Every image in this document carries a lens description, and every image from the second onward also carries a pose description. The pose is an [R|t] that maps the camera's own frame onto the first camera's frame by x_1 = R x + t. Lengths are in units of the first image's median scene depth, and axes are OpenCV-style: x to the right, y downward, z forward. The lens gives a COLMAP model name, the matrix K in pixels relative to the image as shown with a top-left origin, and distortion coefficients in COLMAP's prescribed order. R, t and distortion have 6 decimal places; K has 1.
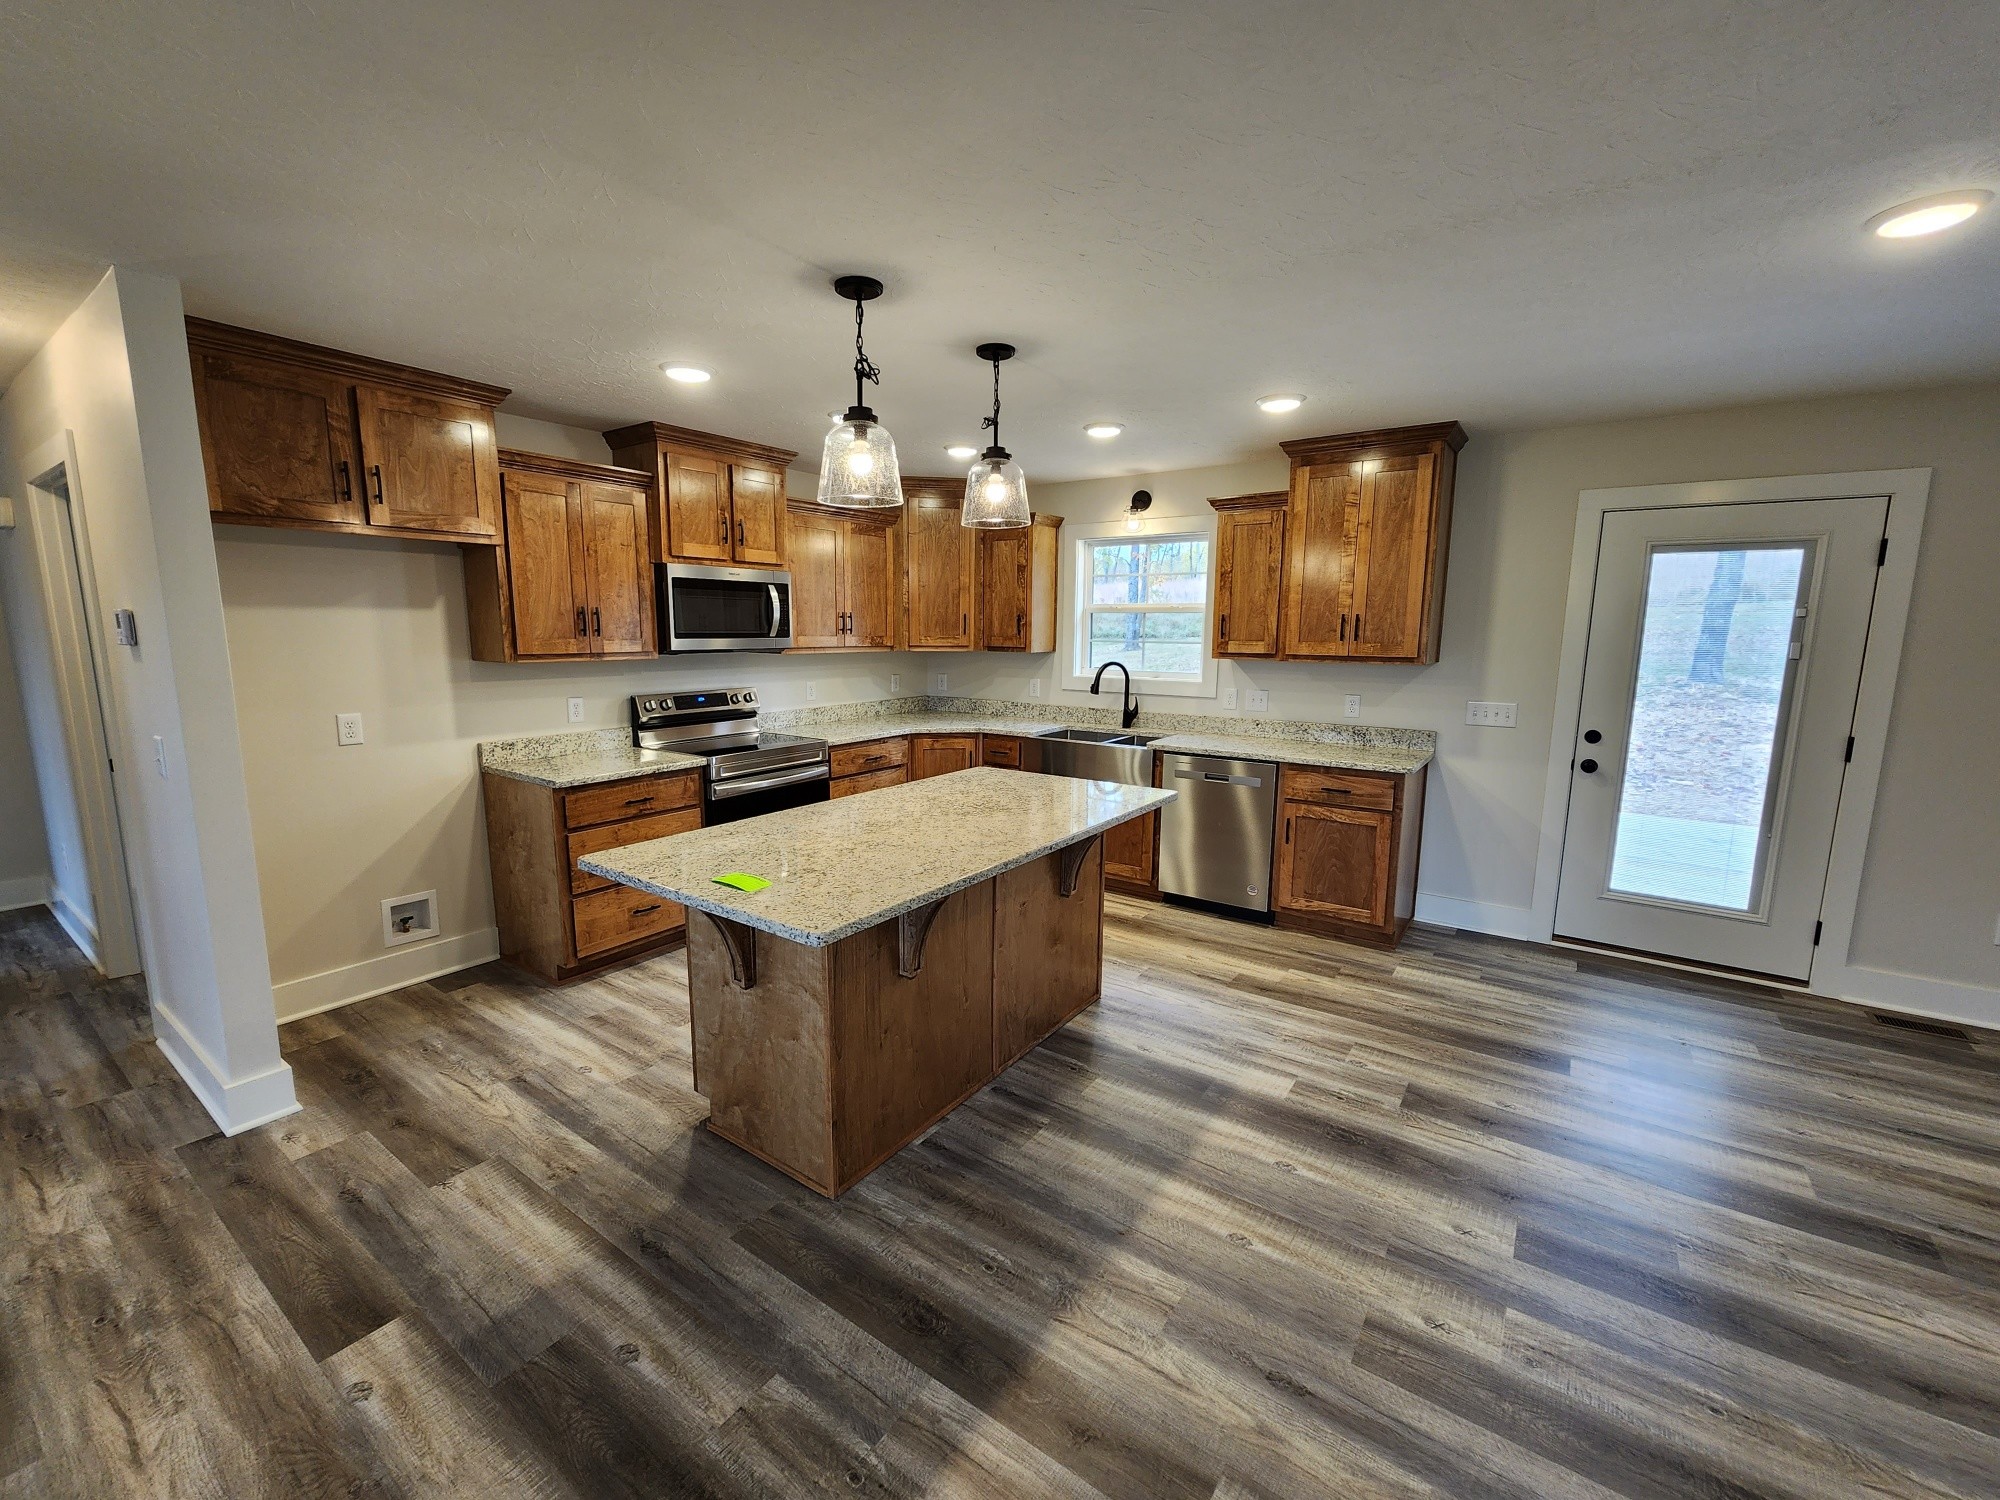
lens RADIAL K [[825.4, 0, 985.8], [0, 825.4, 753.6], [0, 0, 1]] dist [0.006098, -0.004972]
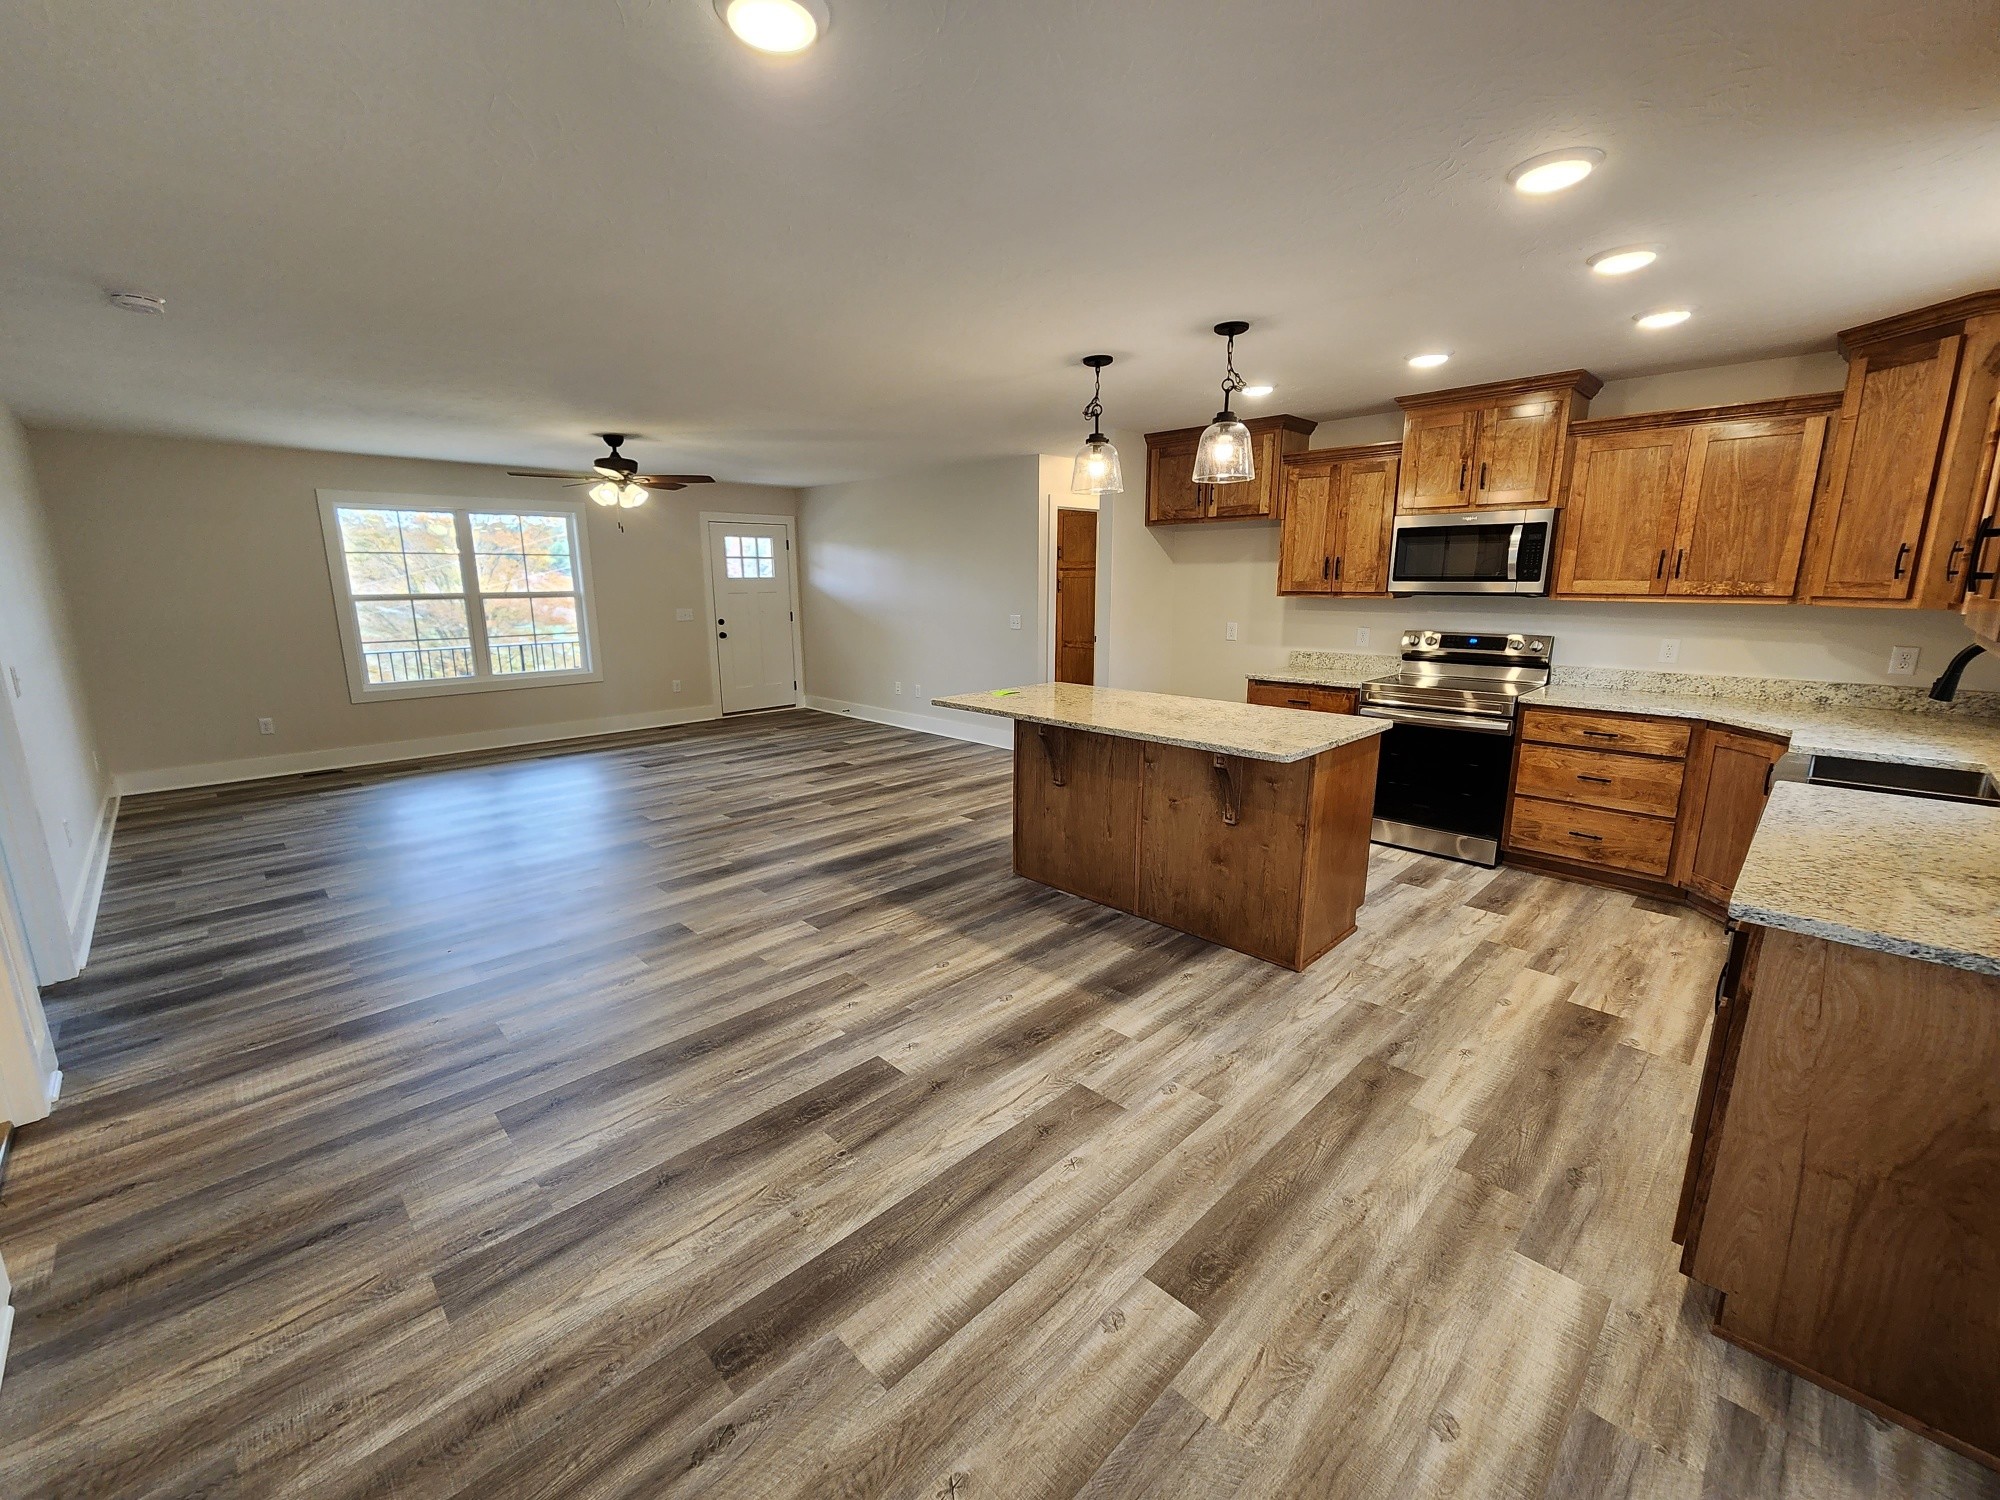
lens RADIAL K [[825.4, 0, 985.8], [0, 825.4, 753.6], [0, 0, 1]] dist [0.006098, -0.004972]
pose [[-0.178512, 0.201283, -0.963130, 0.939352], [-0.147283, 0.962358, 0.228420, -0.090087], [0.972852, 0.182629, -0.142147, 0.672542]]
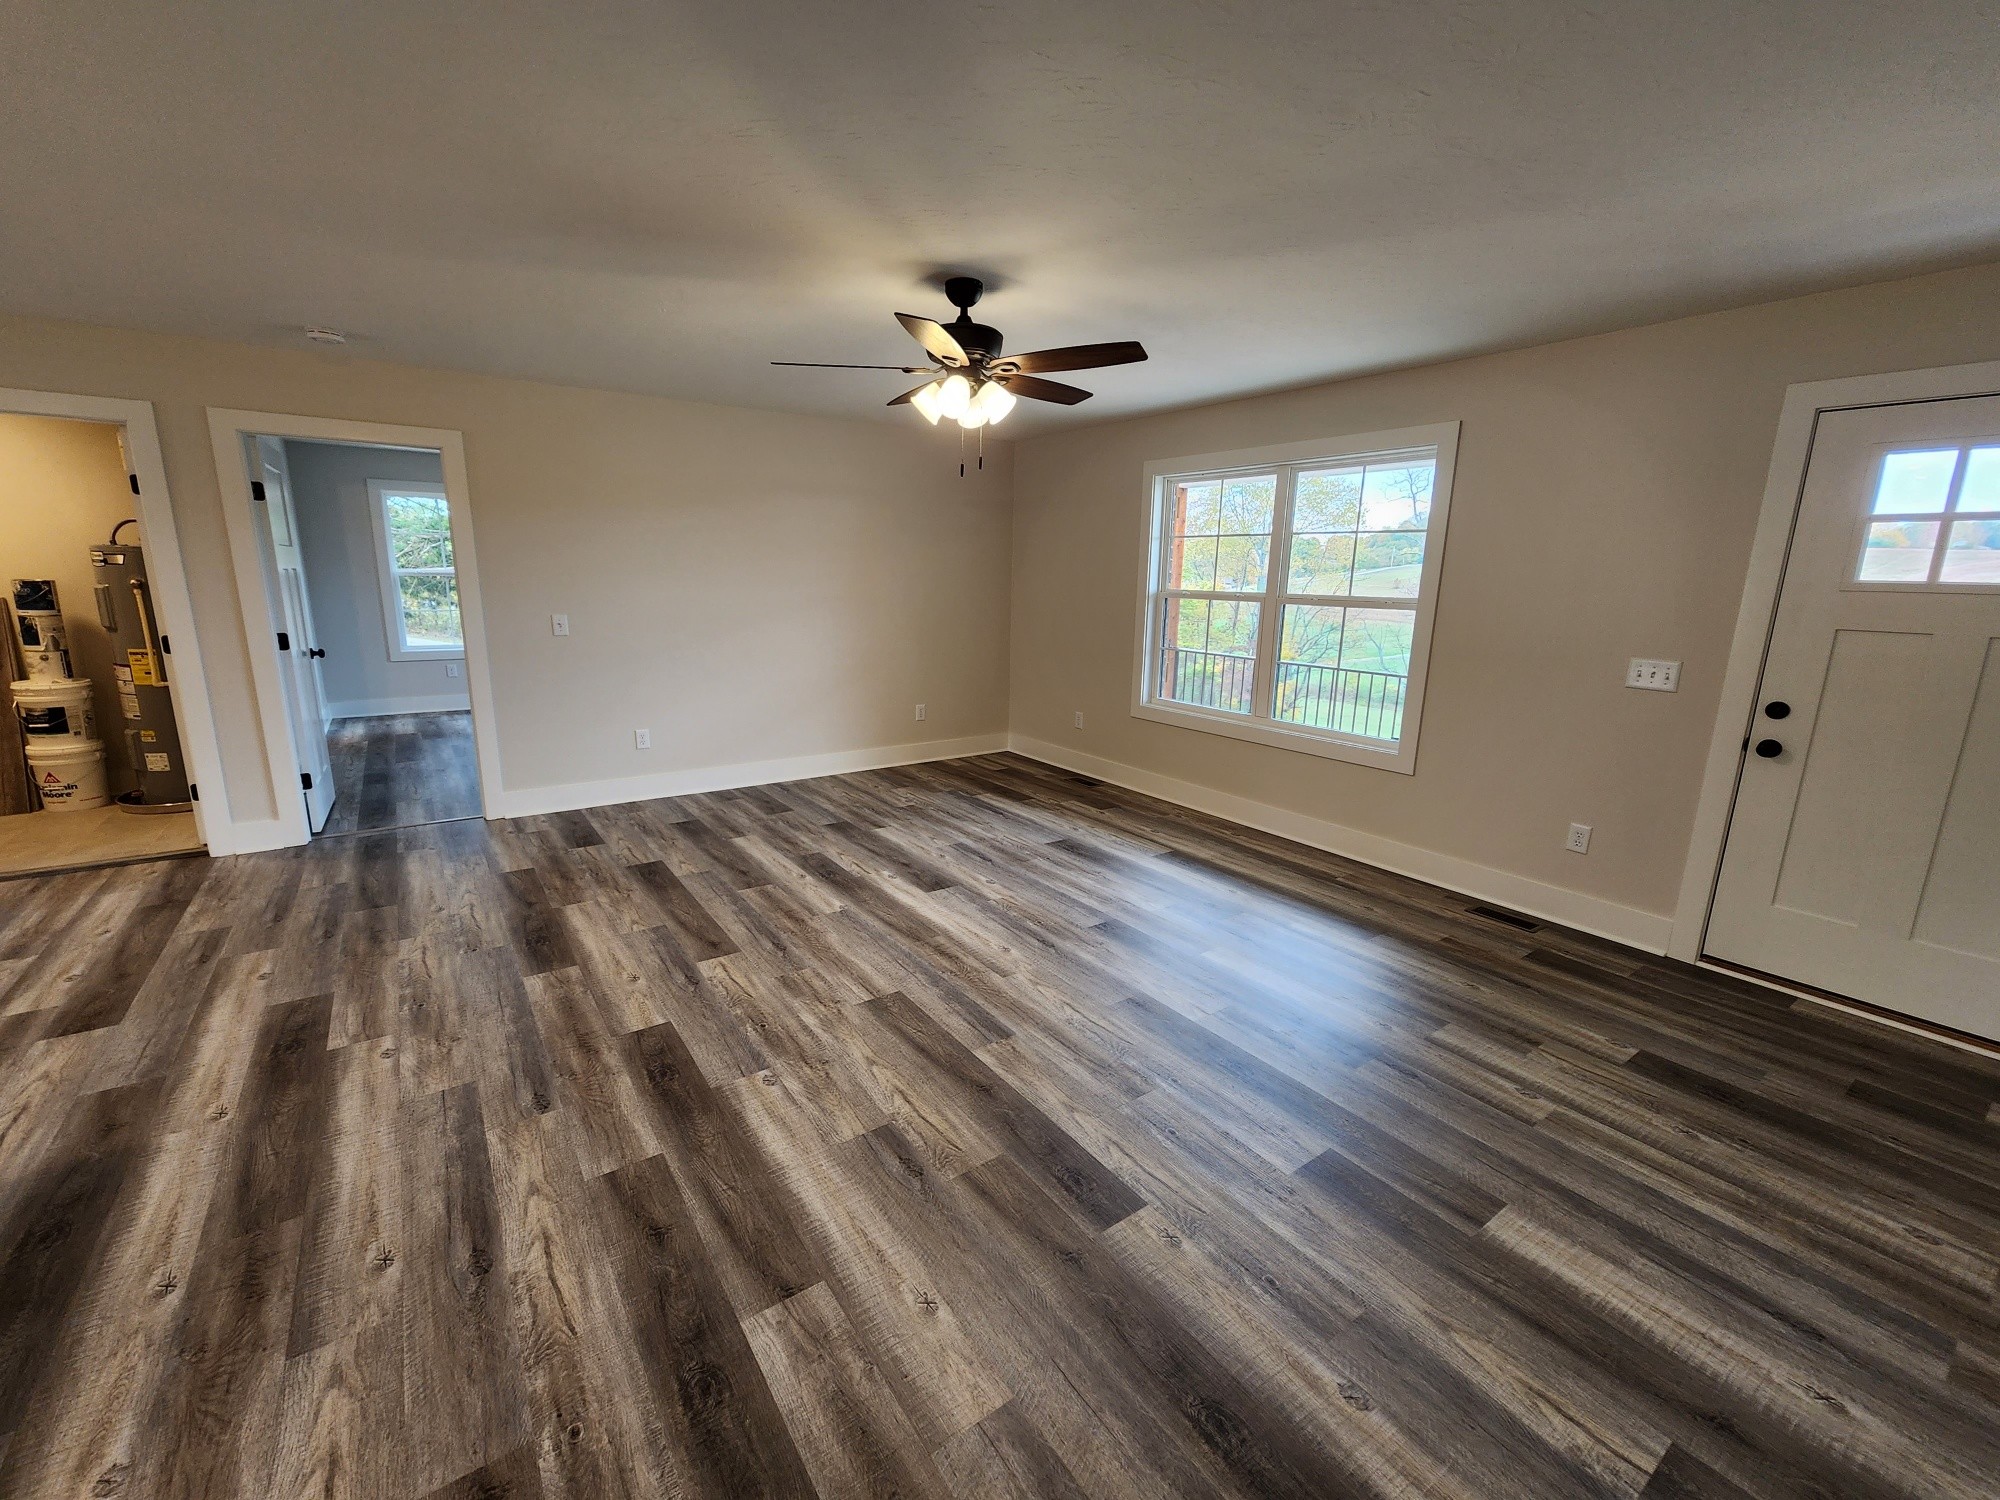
lens RADIAL K [[820.5, 0, 983.1], [0, 820.5, 754.6], [0, 0, 1]] dist [0.004427, -0.002528]
pose [[-0.942711, -0.097817, 0.318947, -0.758376], [0.024807, 0.932849, 0.359413, -0.068099], [-0.332686, 0.346735, -0.876981, 0.509442]]
